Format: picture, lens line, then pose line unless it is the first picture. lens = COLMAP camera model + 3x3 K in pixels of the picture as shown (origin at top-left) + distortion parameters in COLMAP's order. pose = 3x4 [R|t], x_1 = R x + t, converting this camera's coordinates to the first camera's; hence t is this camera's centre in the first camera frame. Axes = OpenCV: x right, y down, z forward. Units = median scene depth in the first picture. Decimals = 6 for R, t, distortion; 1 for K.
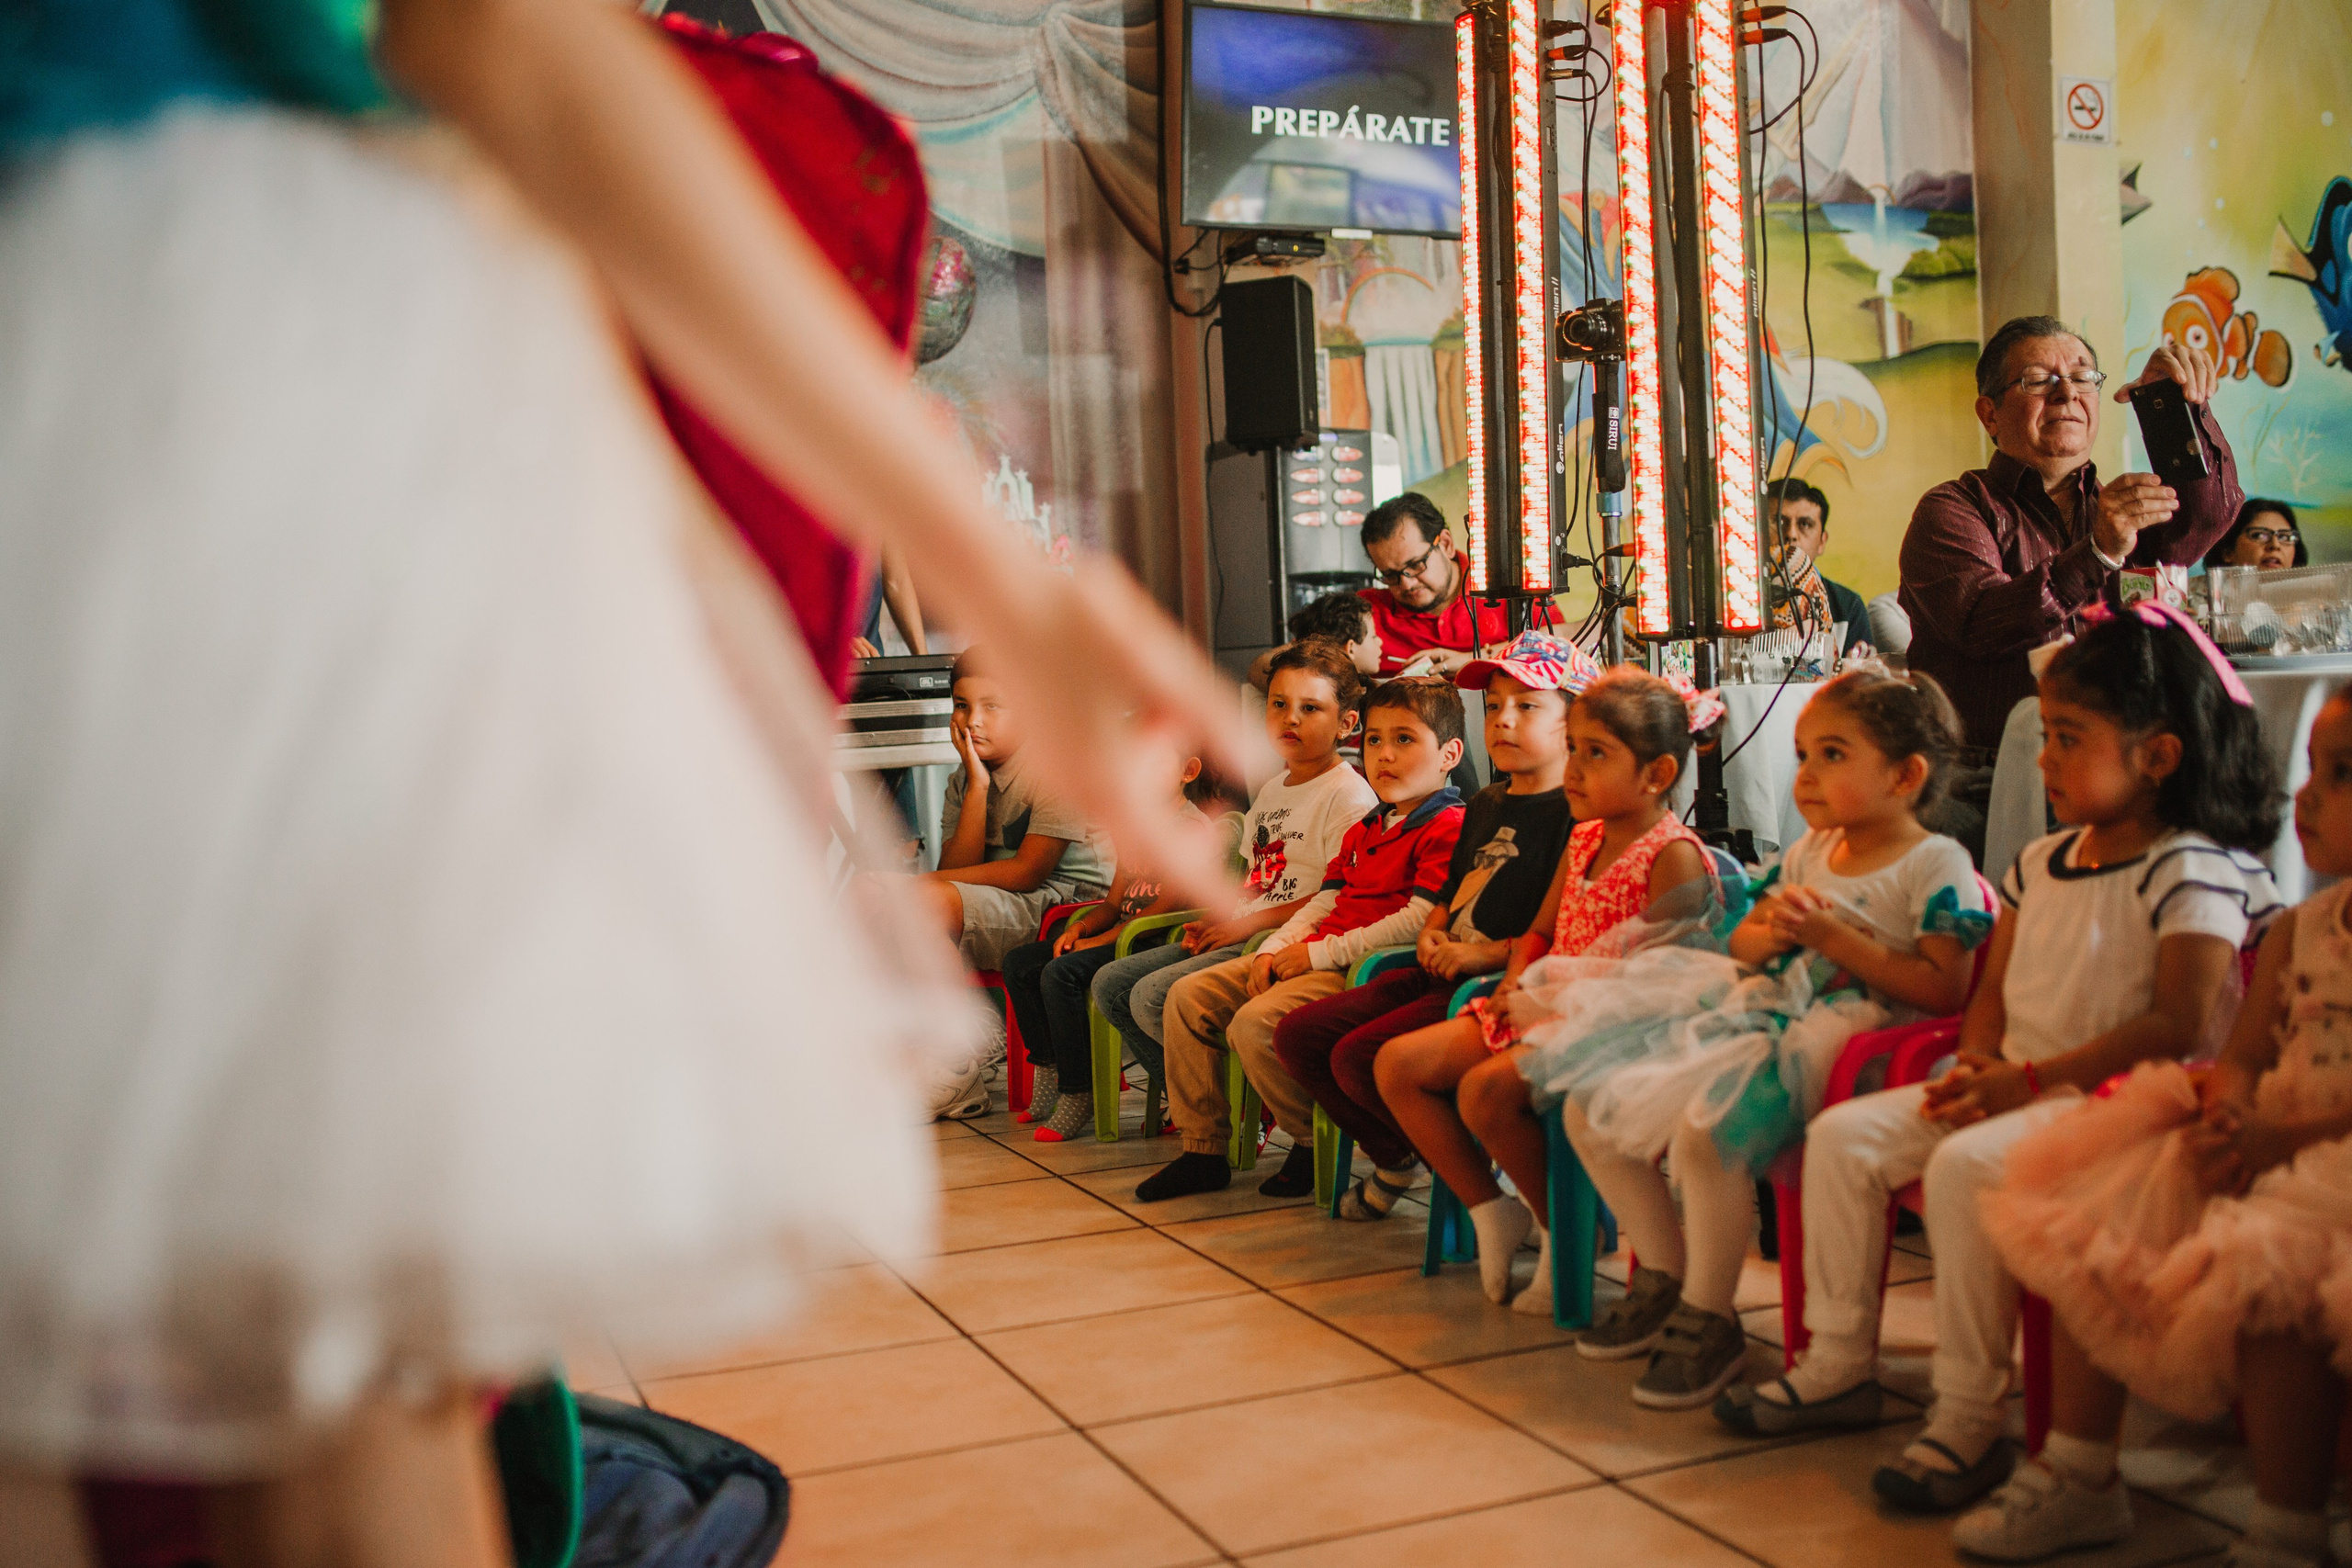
lens RADIAL K [[2249.4, 0, 1214.9], [0, 2249.4, 781.9], [0, 0, 1]] dist [-0.061775, 0.131017]
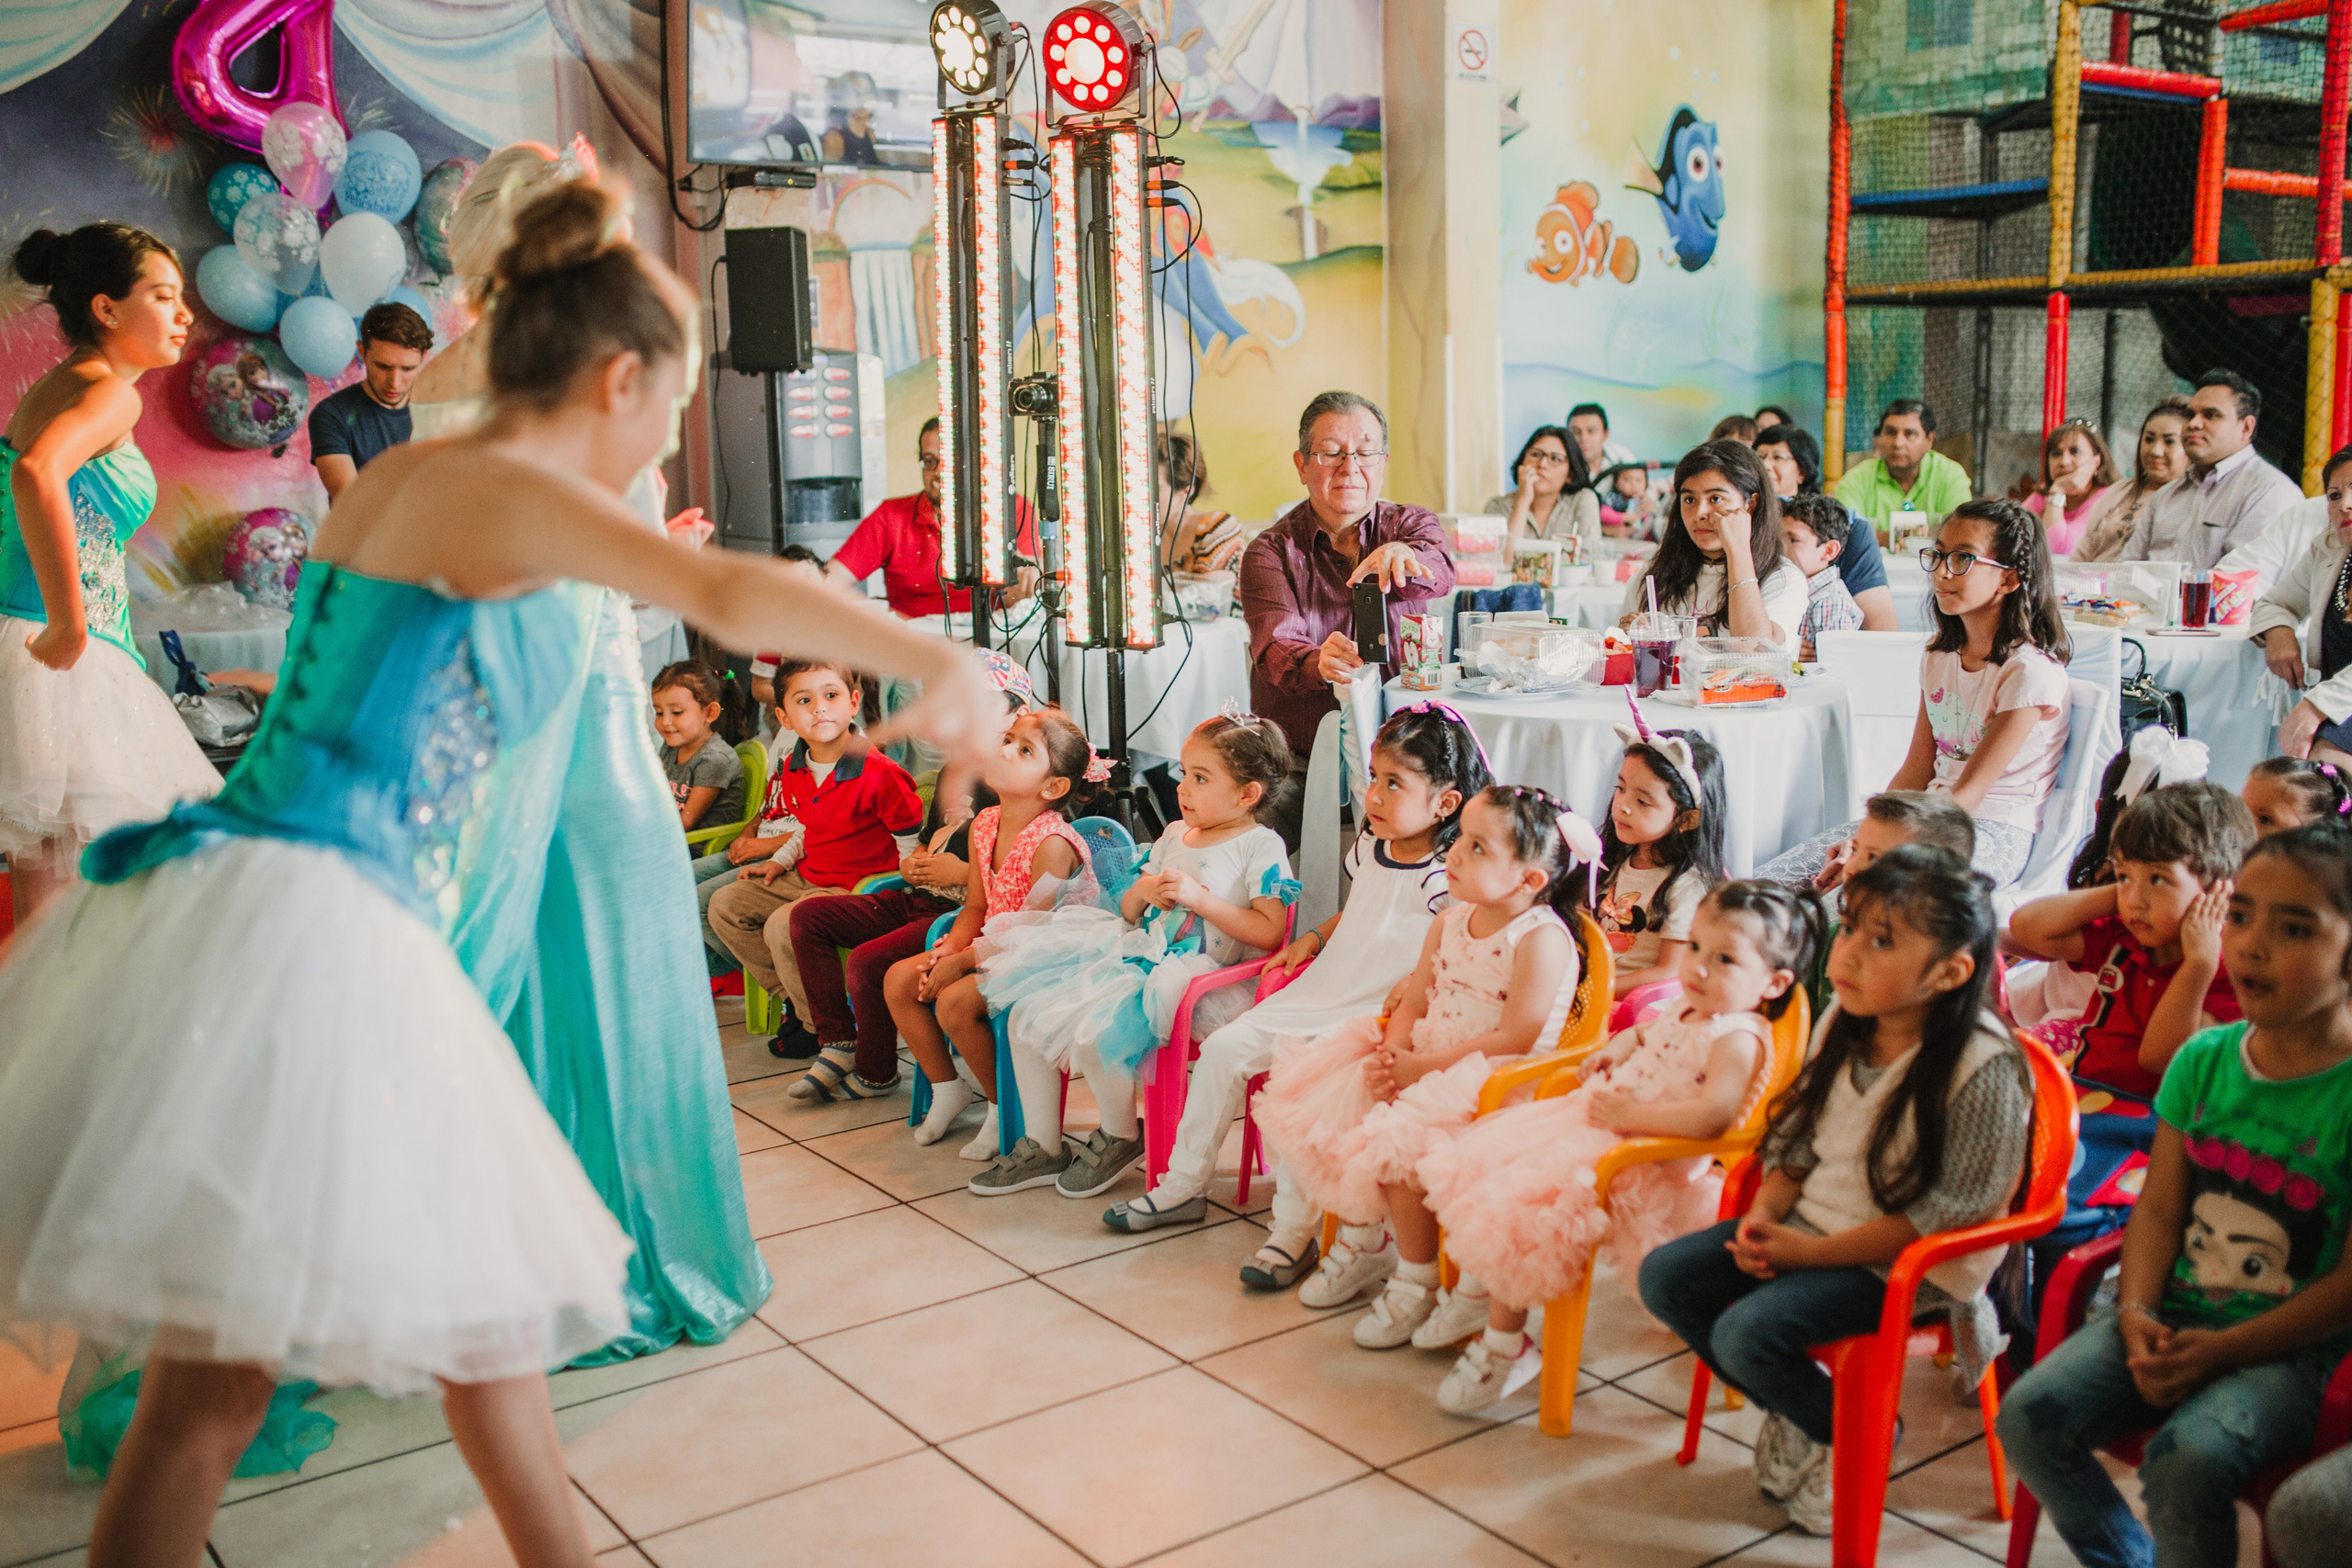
lens RADIAL K [[2249.4, 0, 1214.9], [0, 2249.4, 781.9], [0, 0, 1]] dist [-0.061775, 0.131017]
pose [[0.973174, -0.014663, 0.229604, -0.019819], [-0.013795, 0.992453, 0.121850, -0.080427], [-0.229658, -0.121749, 0.965627, -0.183407]]
